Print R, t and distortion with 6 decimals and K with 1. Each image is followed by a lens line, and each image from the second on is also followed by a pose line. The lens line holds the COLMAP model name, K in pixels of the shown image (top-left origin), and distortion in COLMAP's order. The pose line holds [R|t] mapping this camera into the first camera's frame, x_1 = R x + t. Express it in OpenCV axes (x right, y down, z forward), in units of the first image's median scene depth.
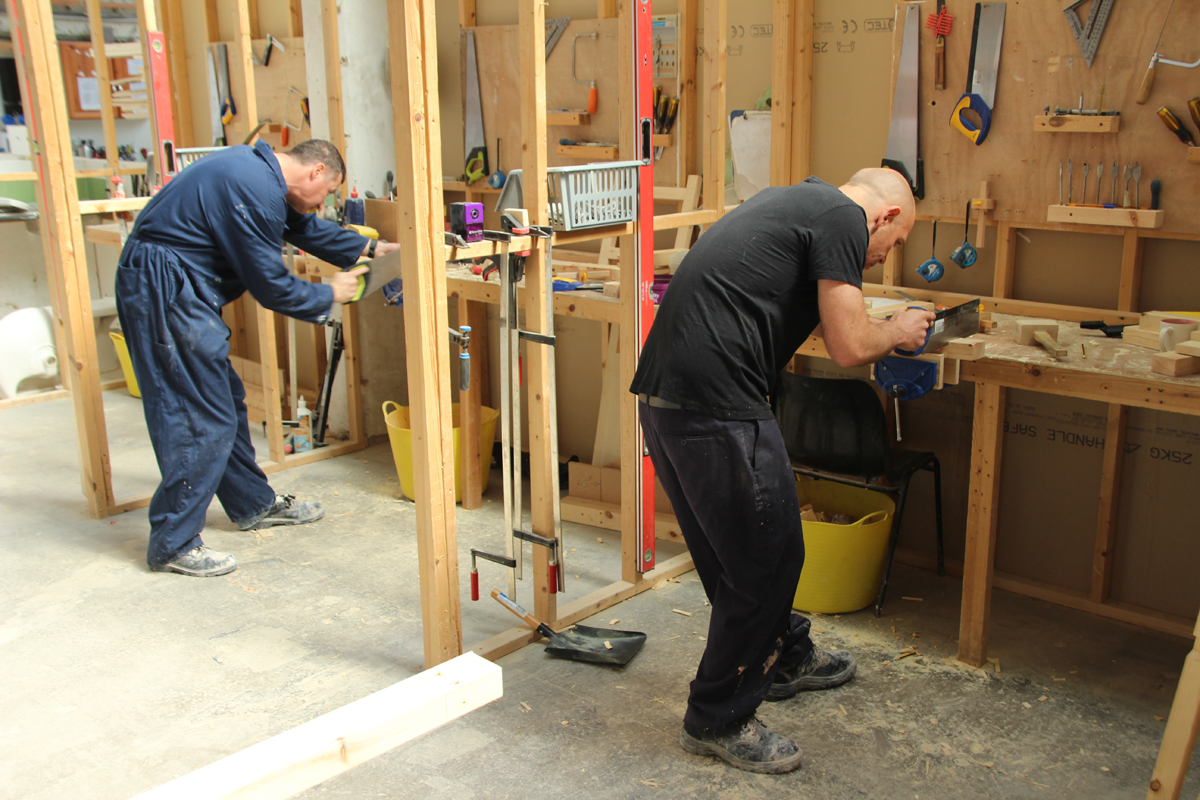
lens RADIAL K [[1179.1, 0, 627.5], [0, 1179.1, 423.9], [0, 0, 1]] dist [-0.055523, 0.000000]
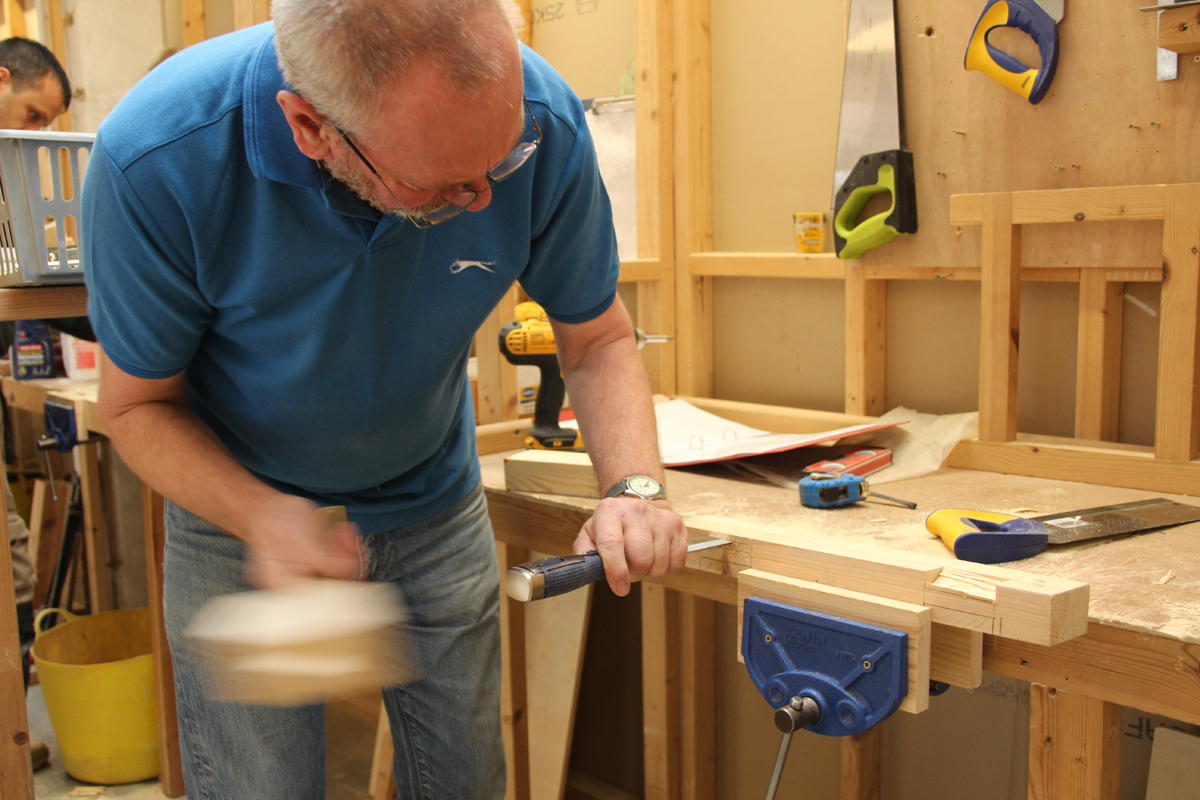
lens RADIAL K [[1179.1, 0, 601.2], [0, 1179.1, 413.1], [0, 0, 1]] dist [-0.055523, 0.000000]
pose [[0.996366, -0.002232, -0.085151, 0.158205], [-0.008575, 0.991950, -0.126343, -0.055906], [0.084748, 0.126614, 0.988325, 0.506127]]
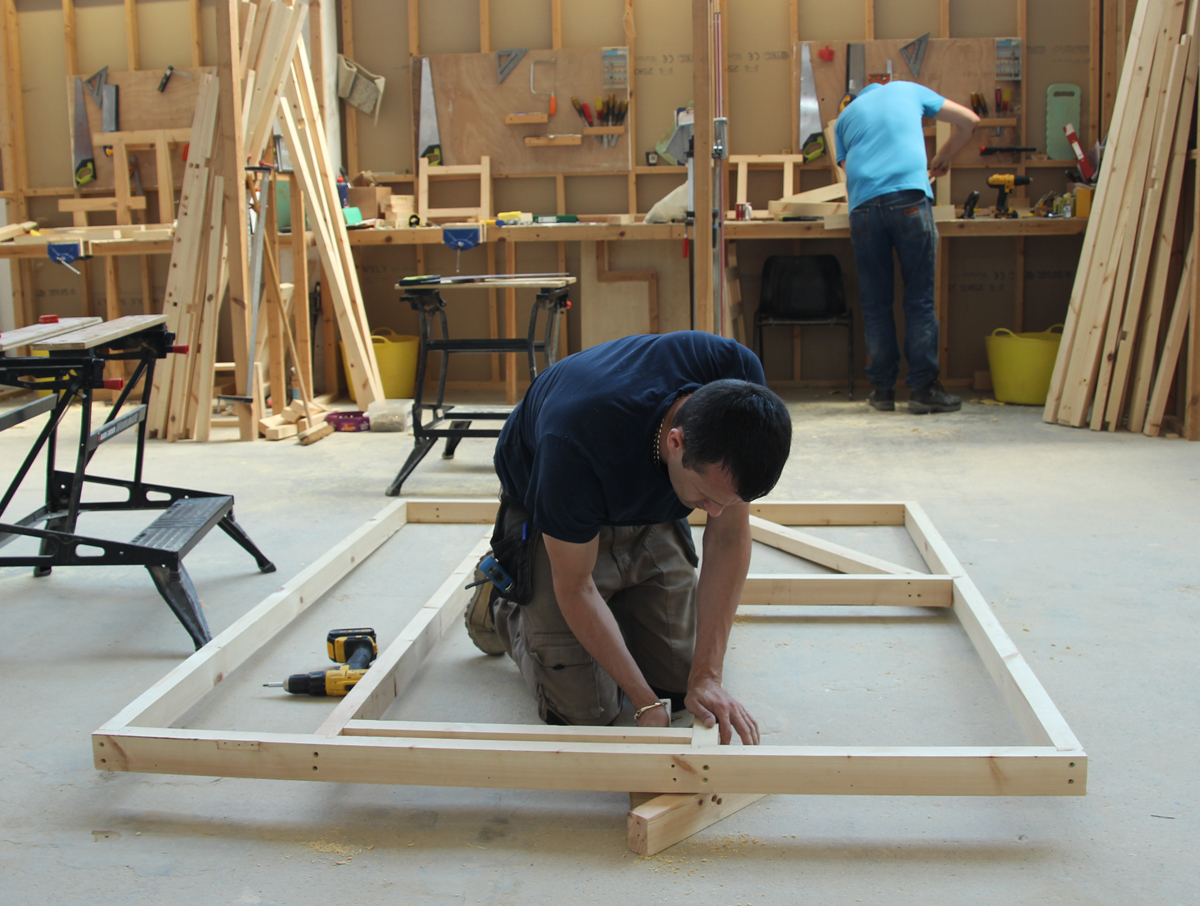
lens RADIAL K [[1190.0, 0, 590.5], [0, 1190.0, 446.3], [0, 0, 1]] dist [-0.150232, 0.000000]
pose [[0.826325, -0.116922, 0.550923, -0.948657], [0.166142, 0.985287, -0.040087, 0.219620], [-0.538130, 0.124656, 0.833593, -0.160768]]
